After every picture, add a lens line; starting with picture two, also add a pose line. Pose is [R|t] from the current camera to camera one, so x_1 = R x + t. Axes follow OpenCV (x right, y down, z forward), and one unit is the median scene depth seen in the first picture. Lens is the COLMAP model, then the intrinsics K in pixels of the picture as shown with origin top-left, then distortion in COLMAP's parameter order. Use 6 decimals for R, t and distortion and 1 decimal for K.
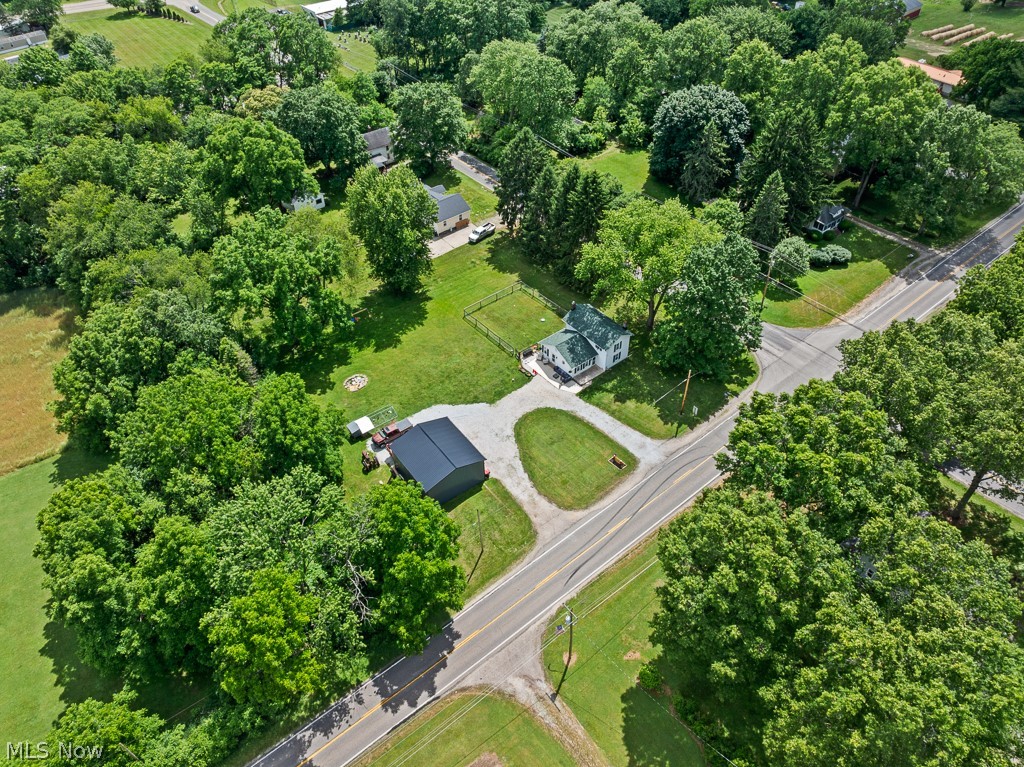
lens RADIAL K [[719.5, 0, 514.6], [0, 719.5, 383.0], [0, 0, 1]] dist [-0.033902, 0.000669]
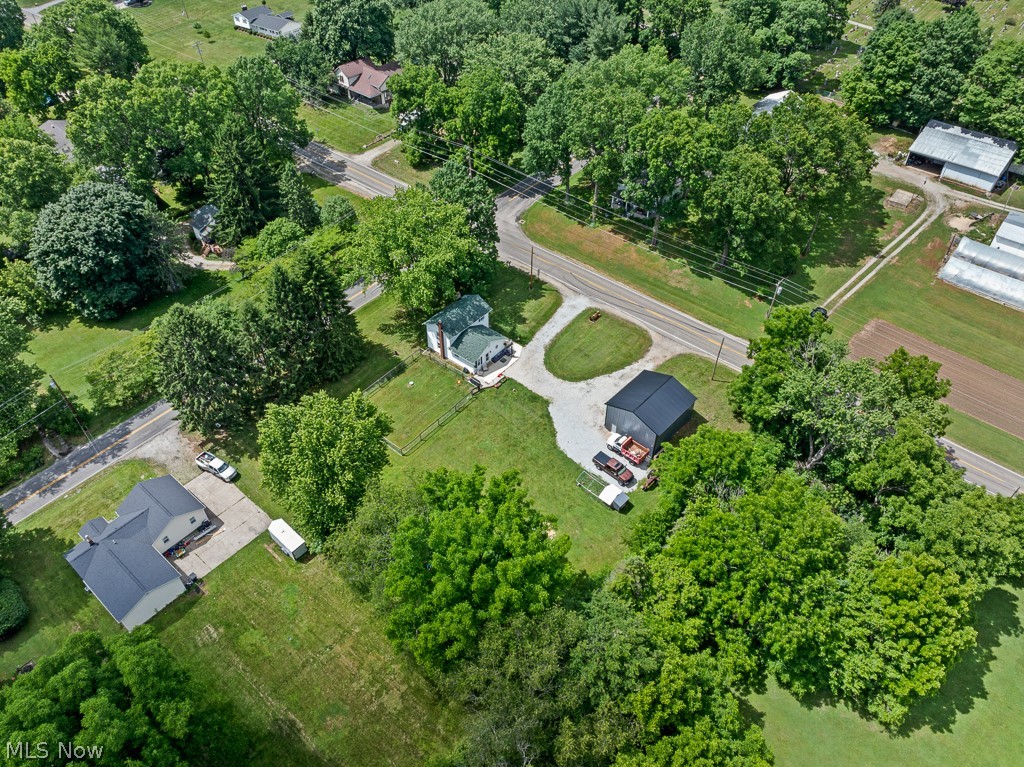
lens RADIAL K [[719.5, 0, 512.9], [0, 719.5, 383.2], [0, 0, 1]] dist [-0.033902, 0.000669]
pose [[-0.195528, -0.666958, 0.718982, -0.720351], [0.677794, 0.437951, 0.590588, -0.605199], [-0.708777, 0.602799, 0.366428, 0.644986]]
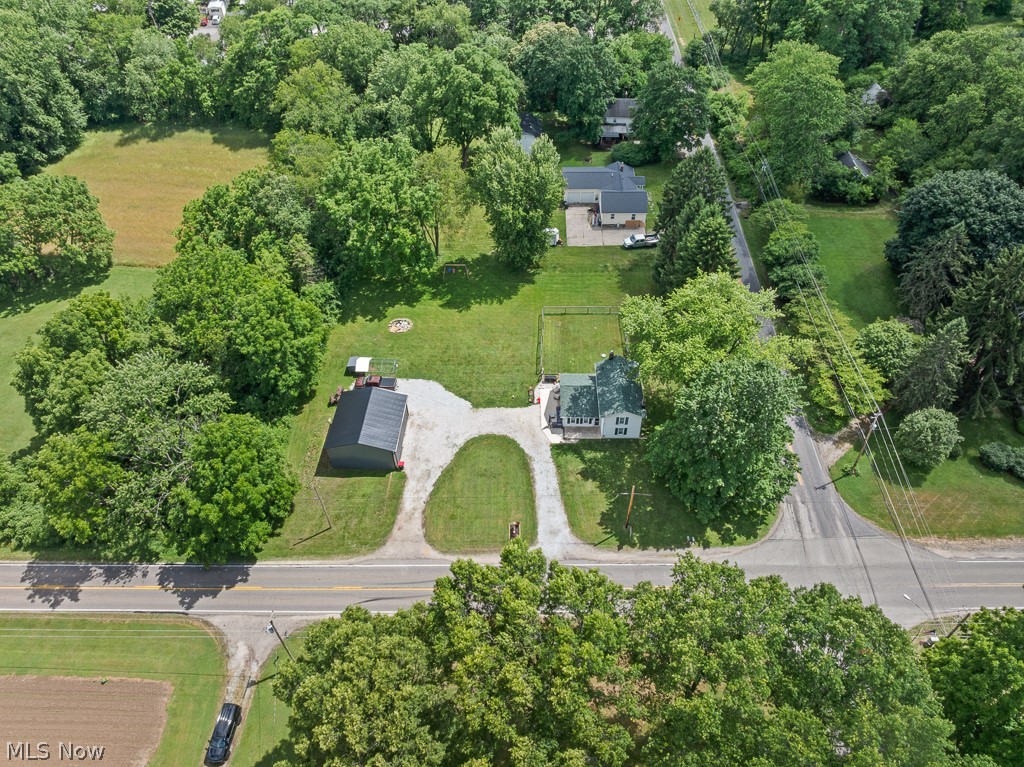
lens RADIAL K [[719.5, 0, 513.8], [0, 719.5, 383.0], [0, 0, 1]] dist [-0.033902, 0.000669]
pose [[0.770755, 0.469387, -0.430827, 0.395776], [-0.437287, 0.881511, 0.178097, -0.188223], [0.463375, 0.051126, 0.884686, 0.185658]]
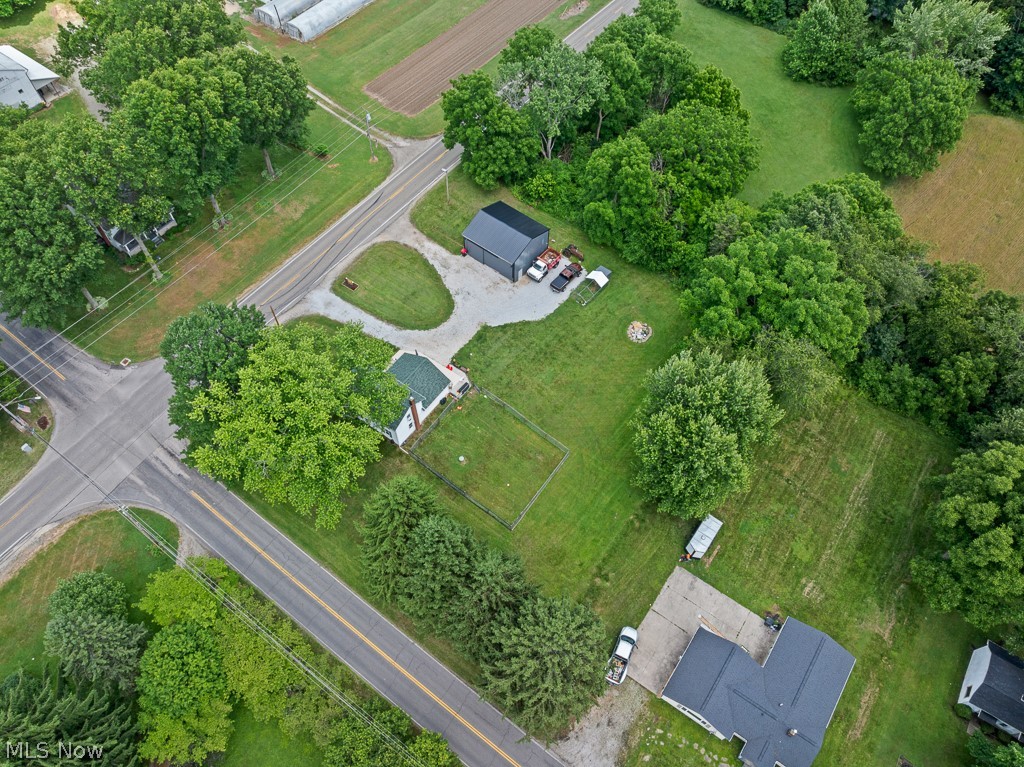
lens RADIAL K [[719.5, 0, 511.6], [0, 719.5, 385.1], [0, 0, 1]] dist [-0.033902, 0.000669]
pose [[-0.963028, 0.227382, -0.144482, 0.090157], [-0.184159, -0.164192, 0.969085, -0.915107], [0.196630, 0.959864, 0.199996, 0.882243]]
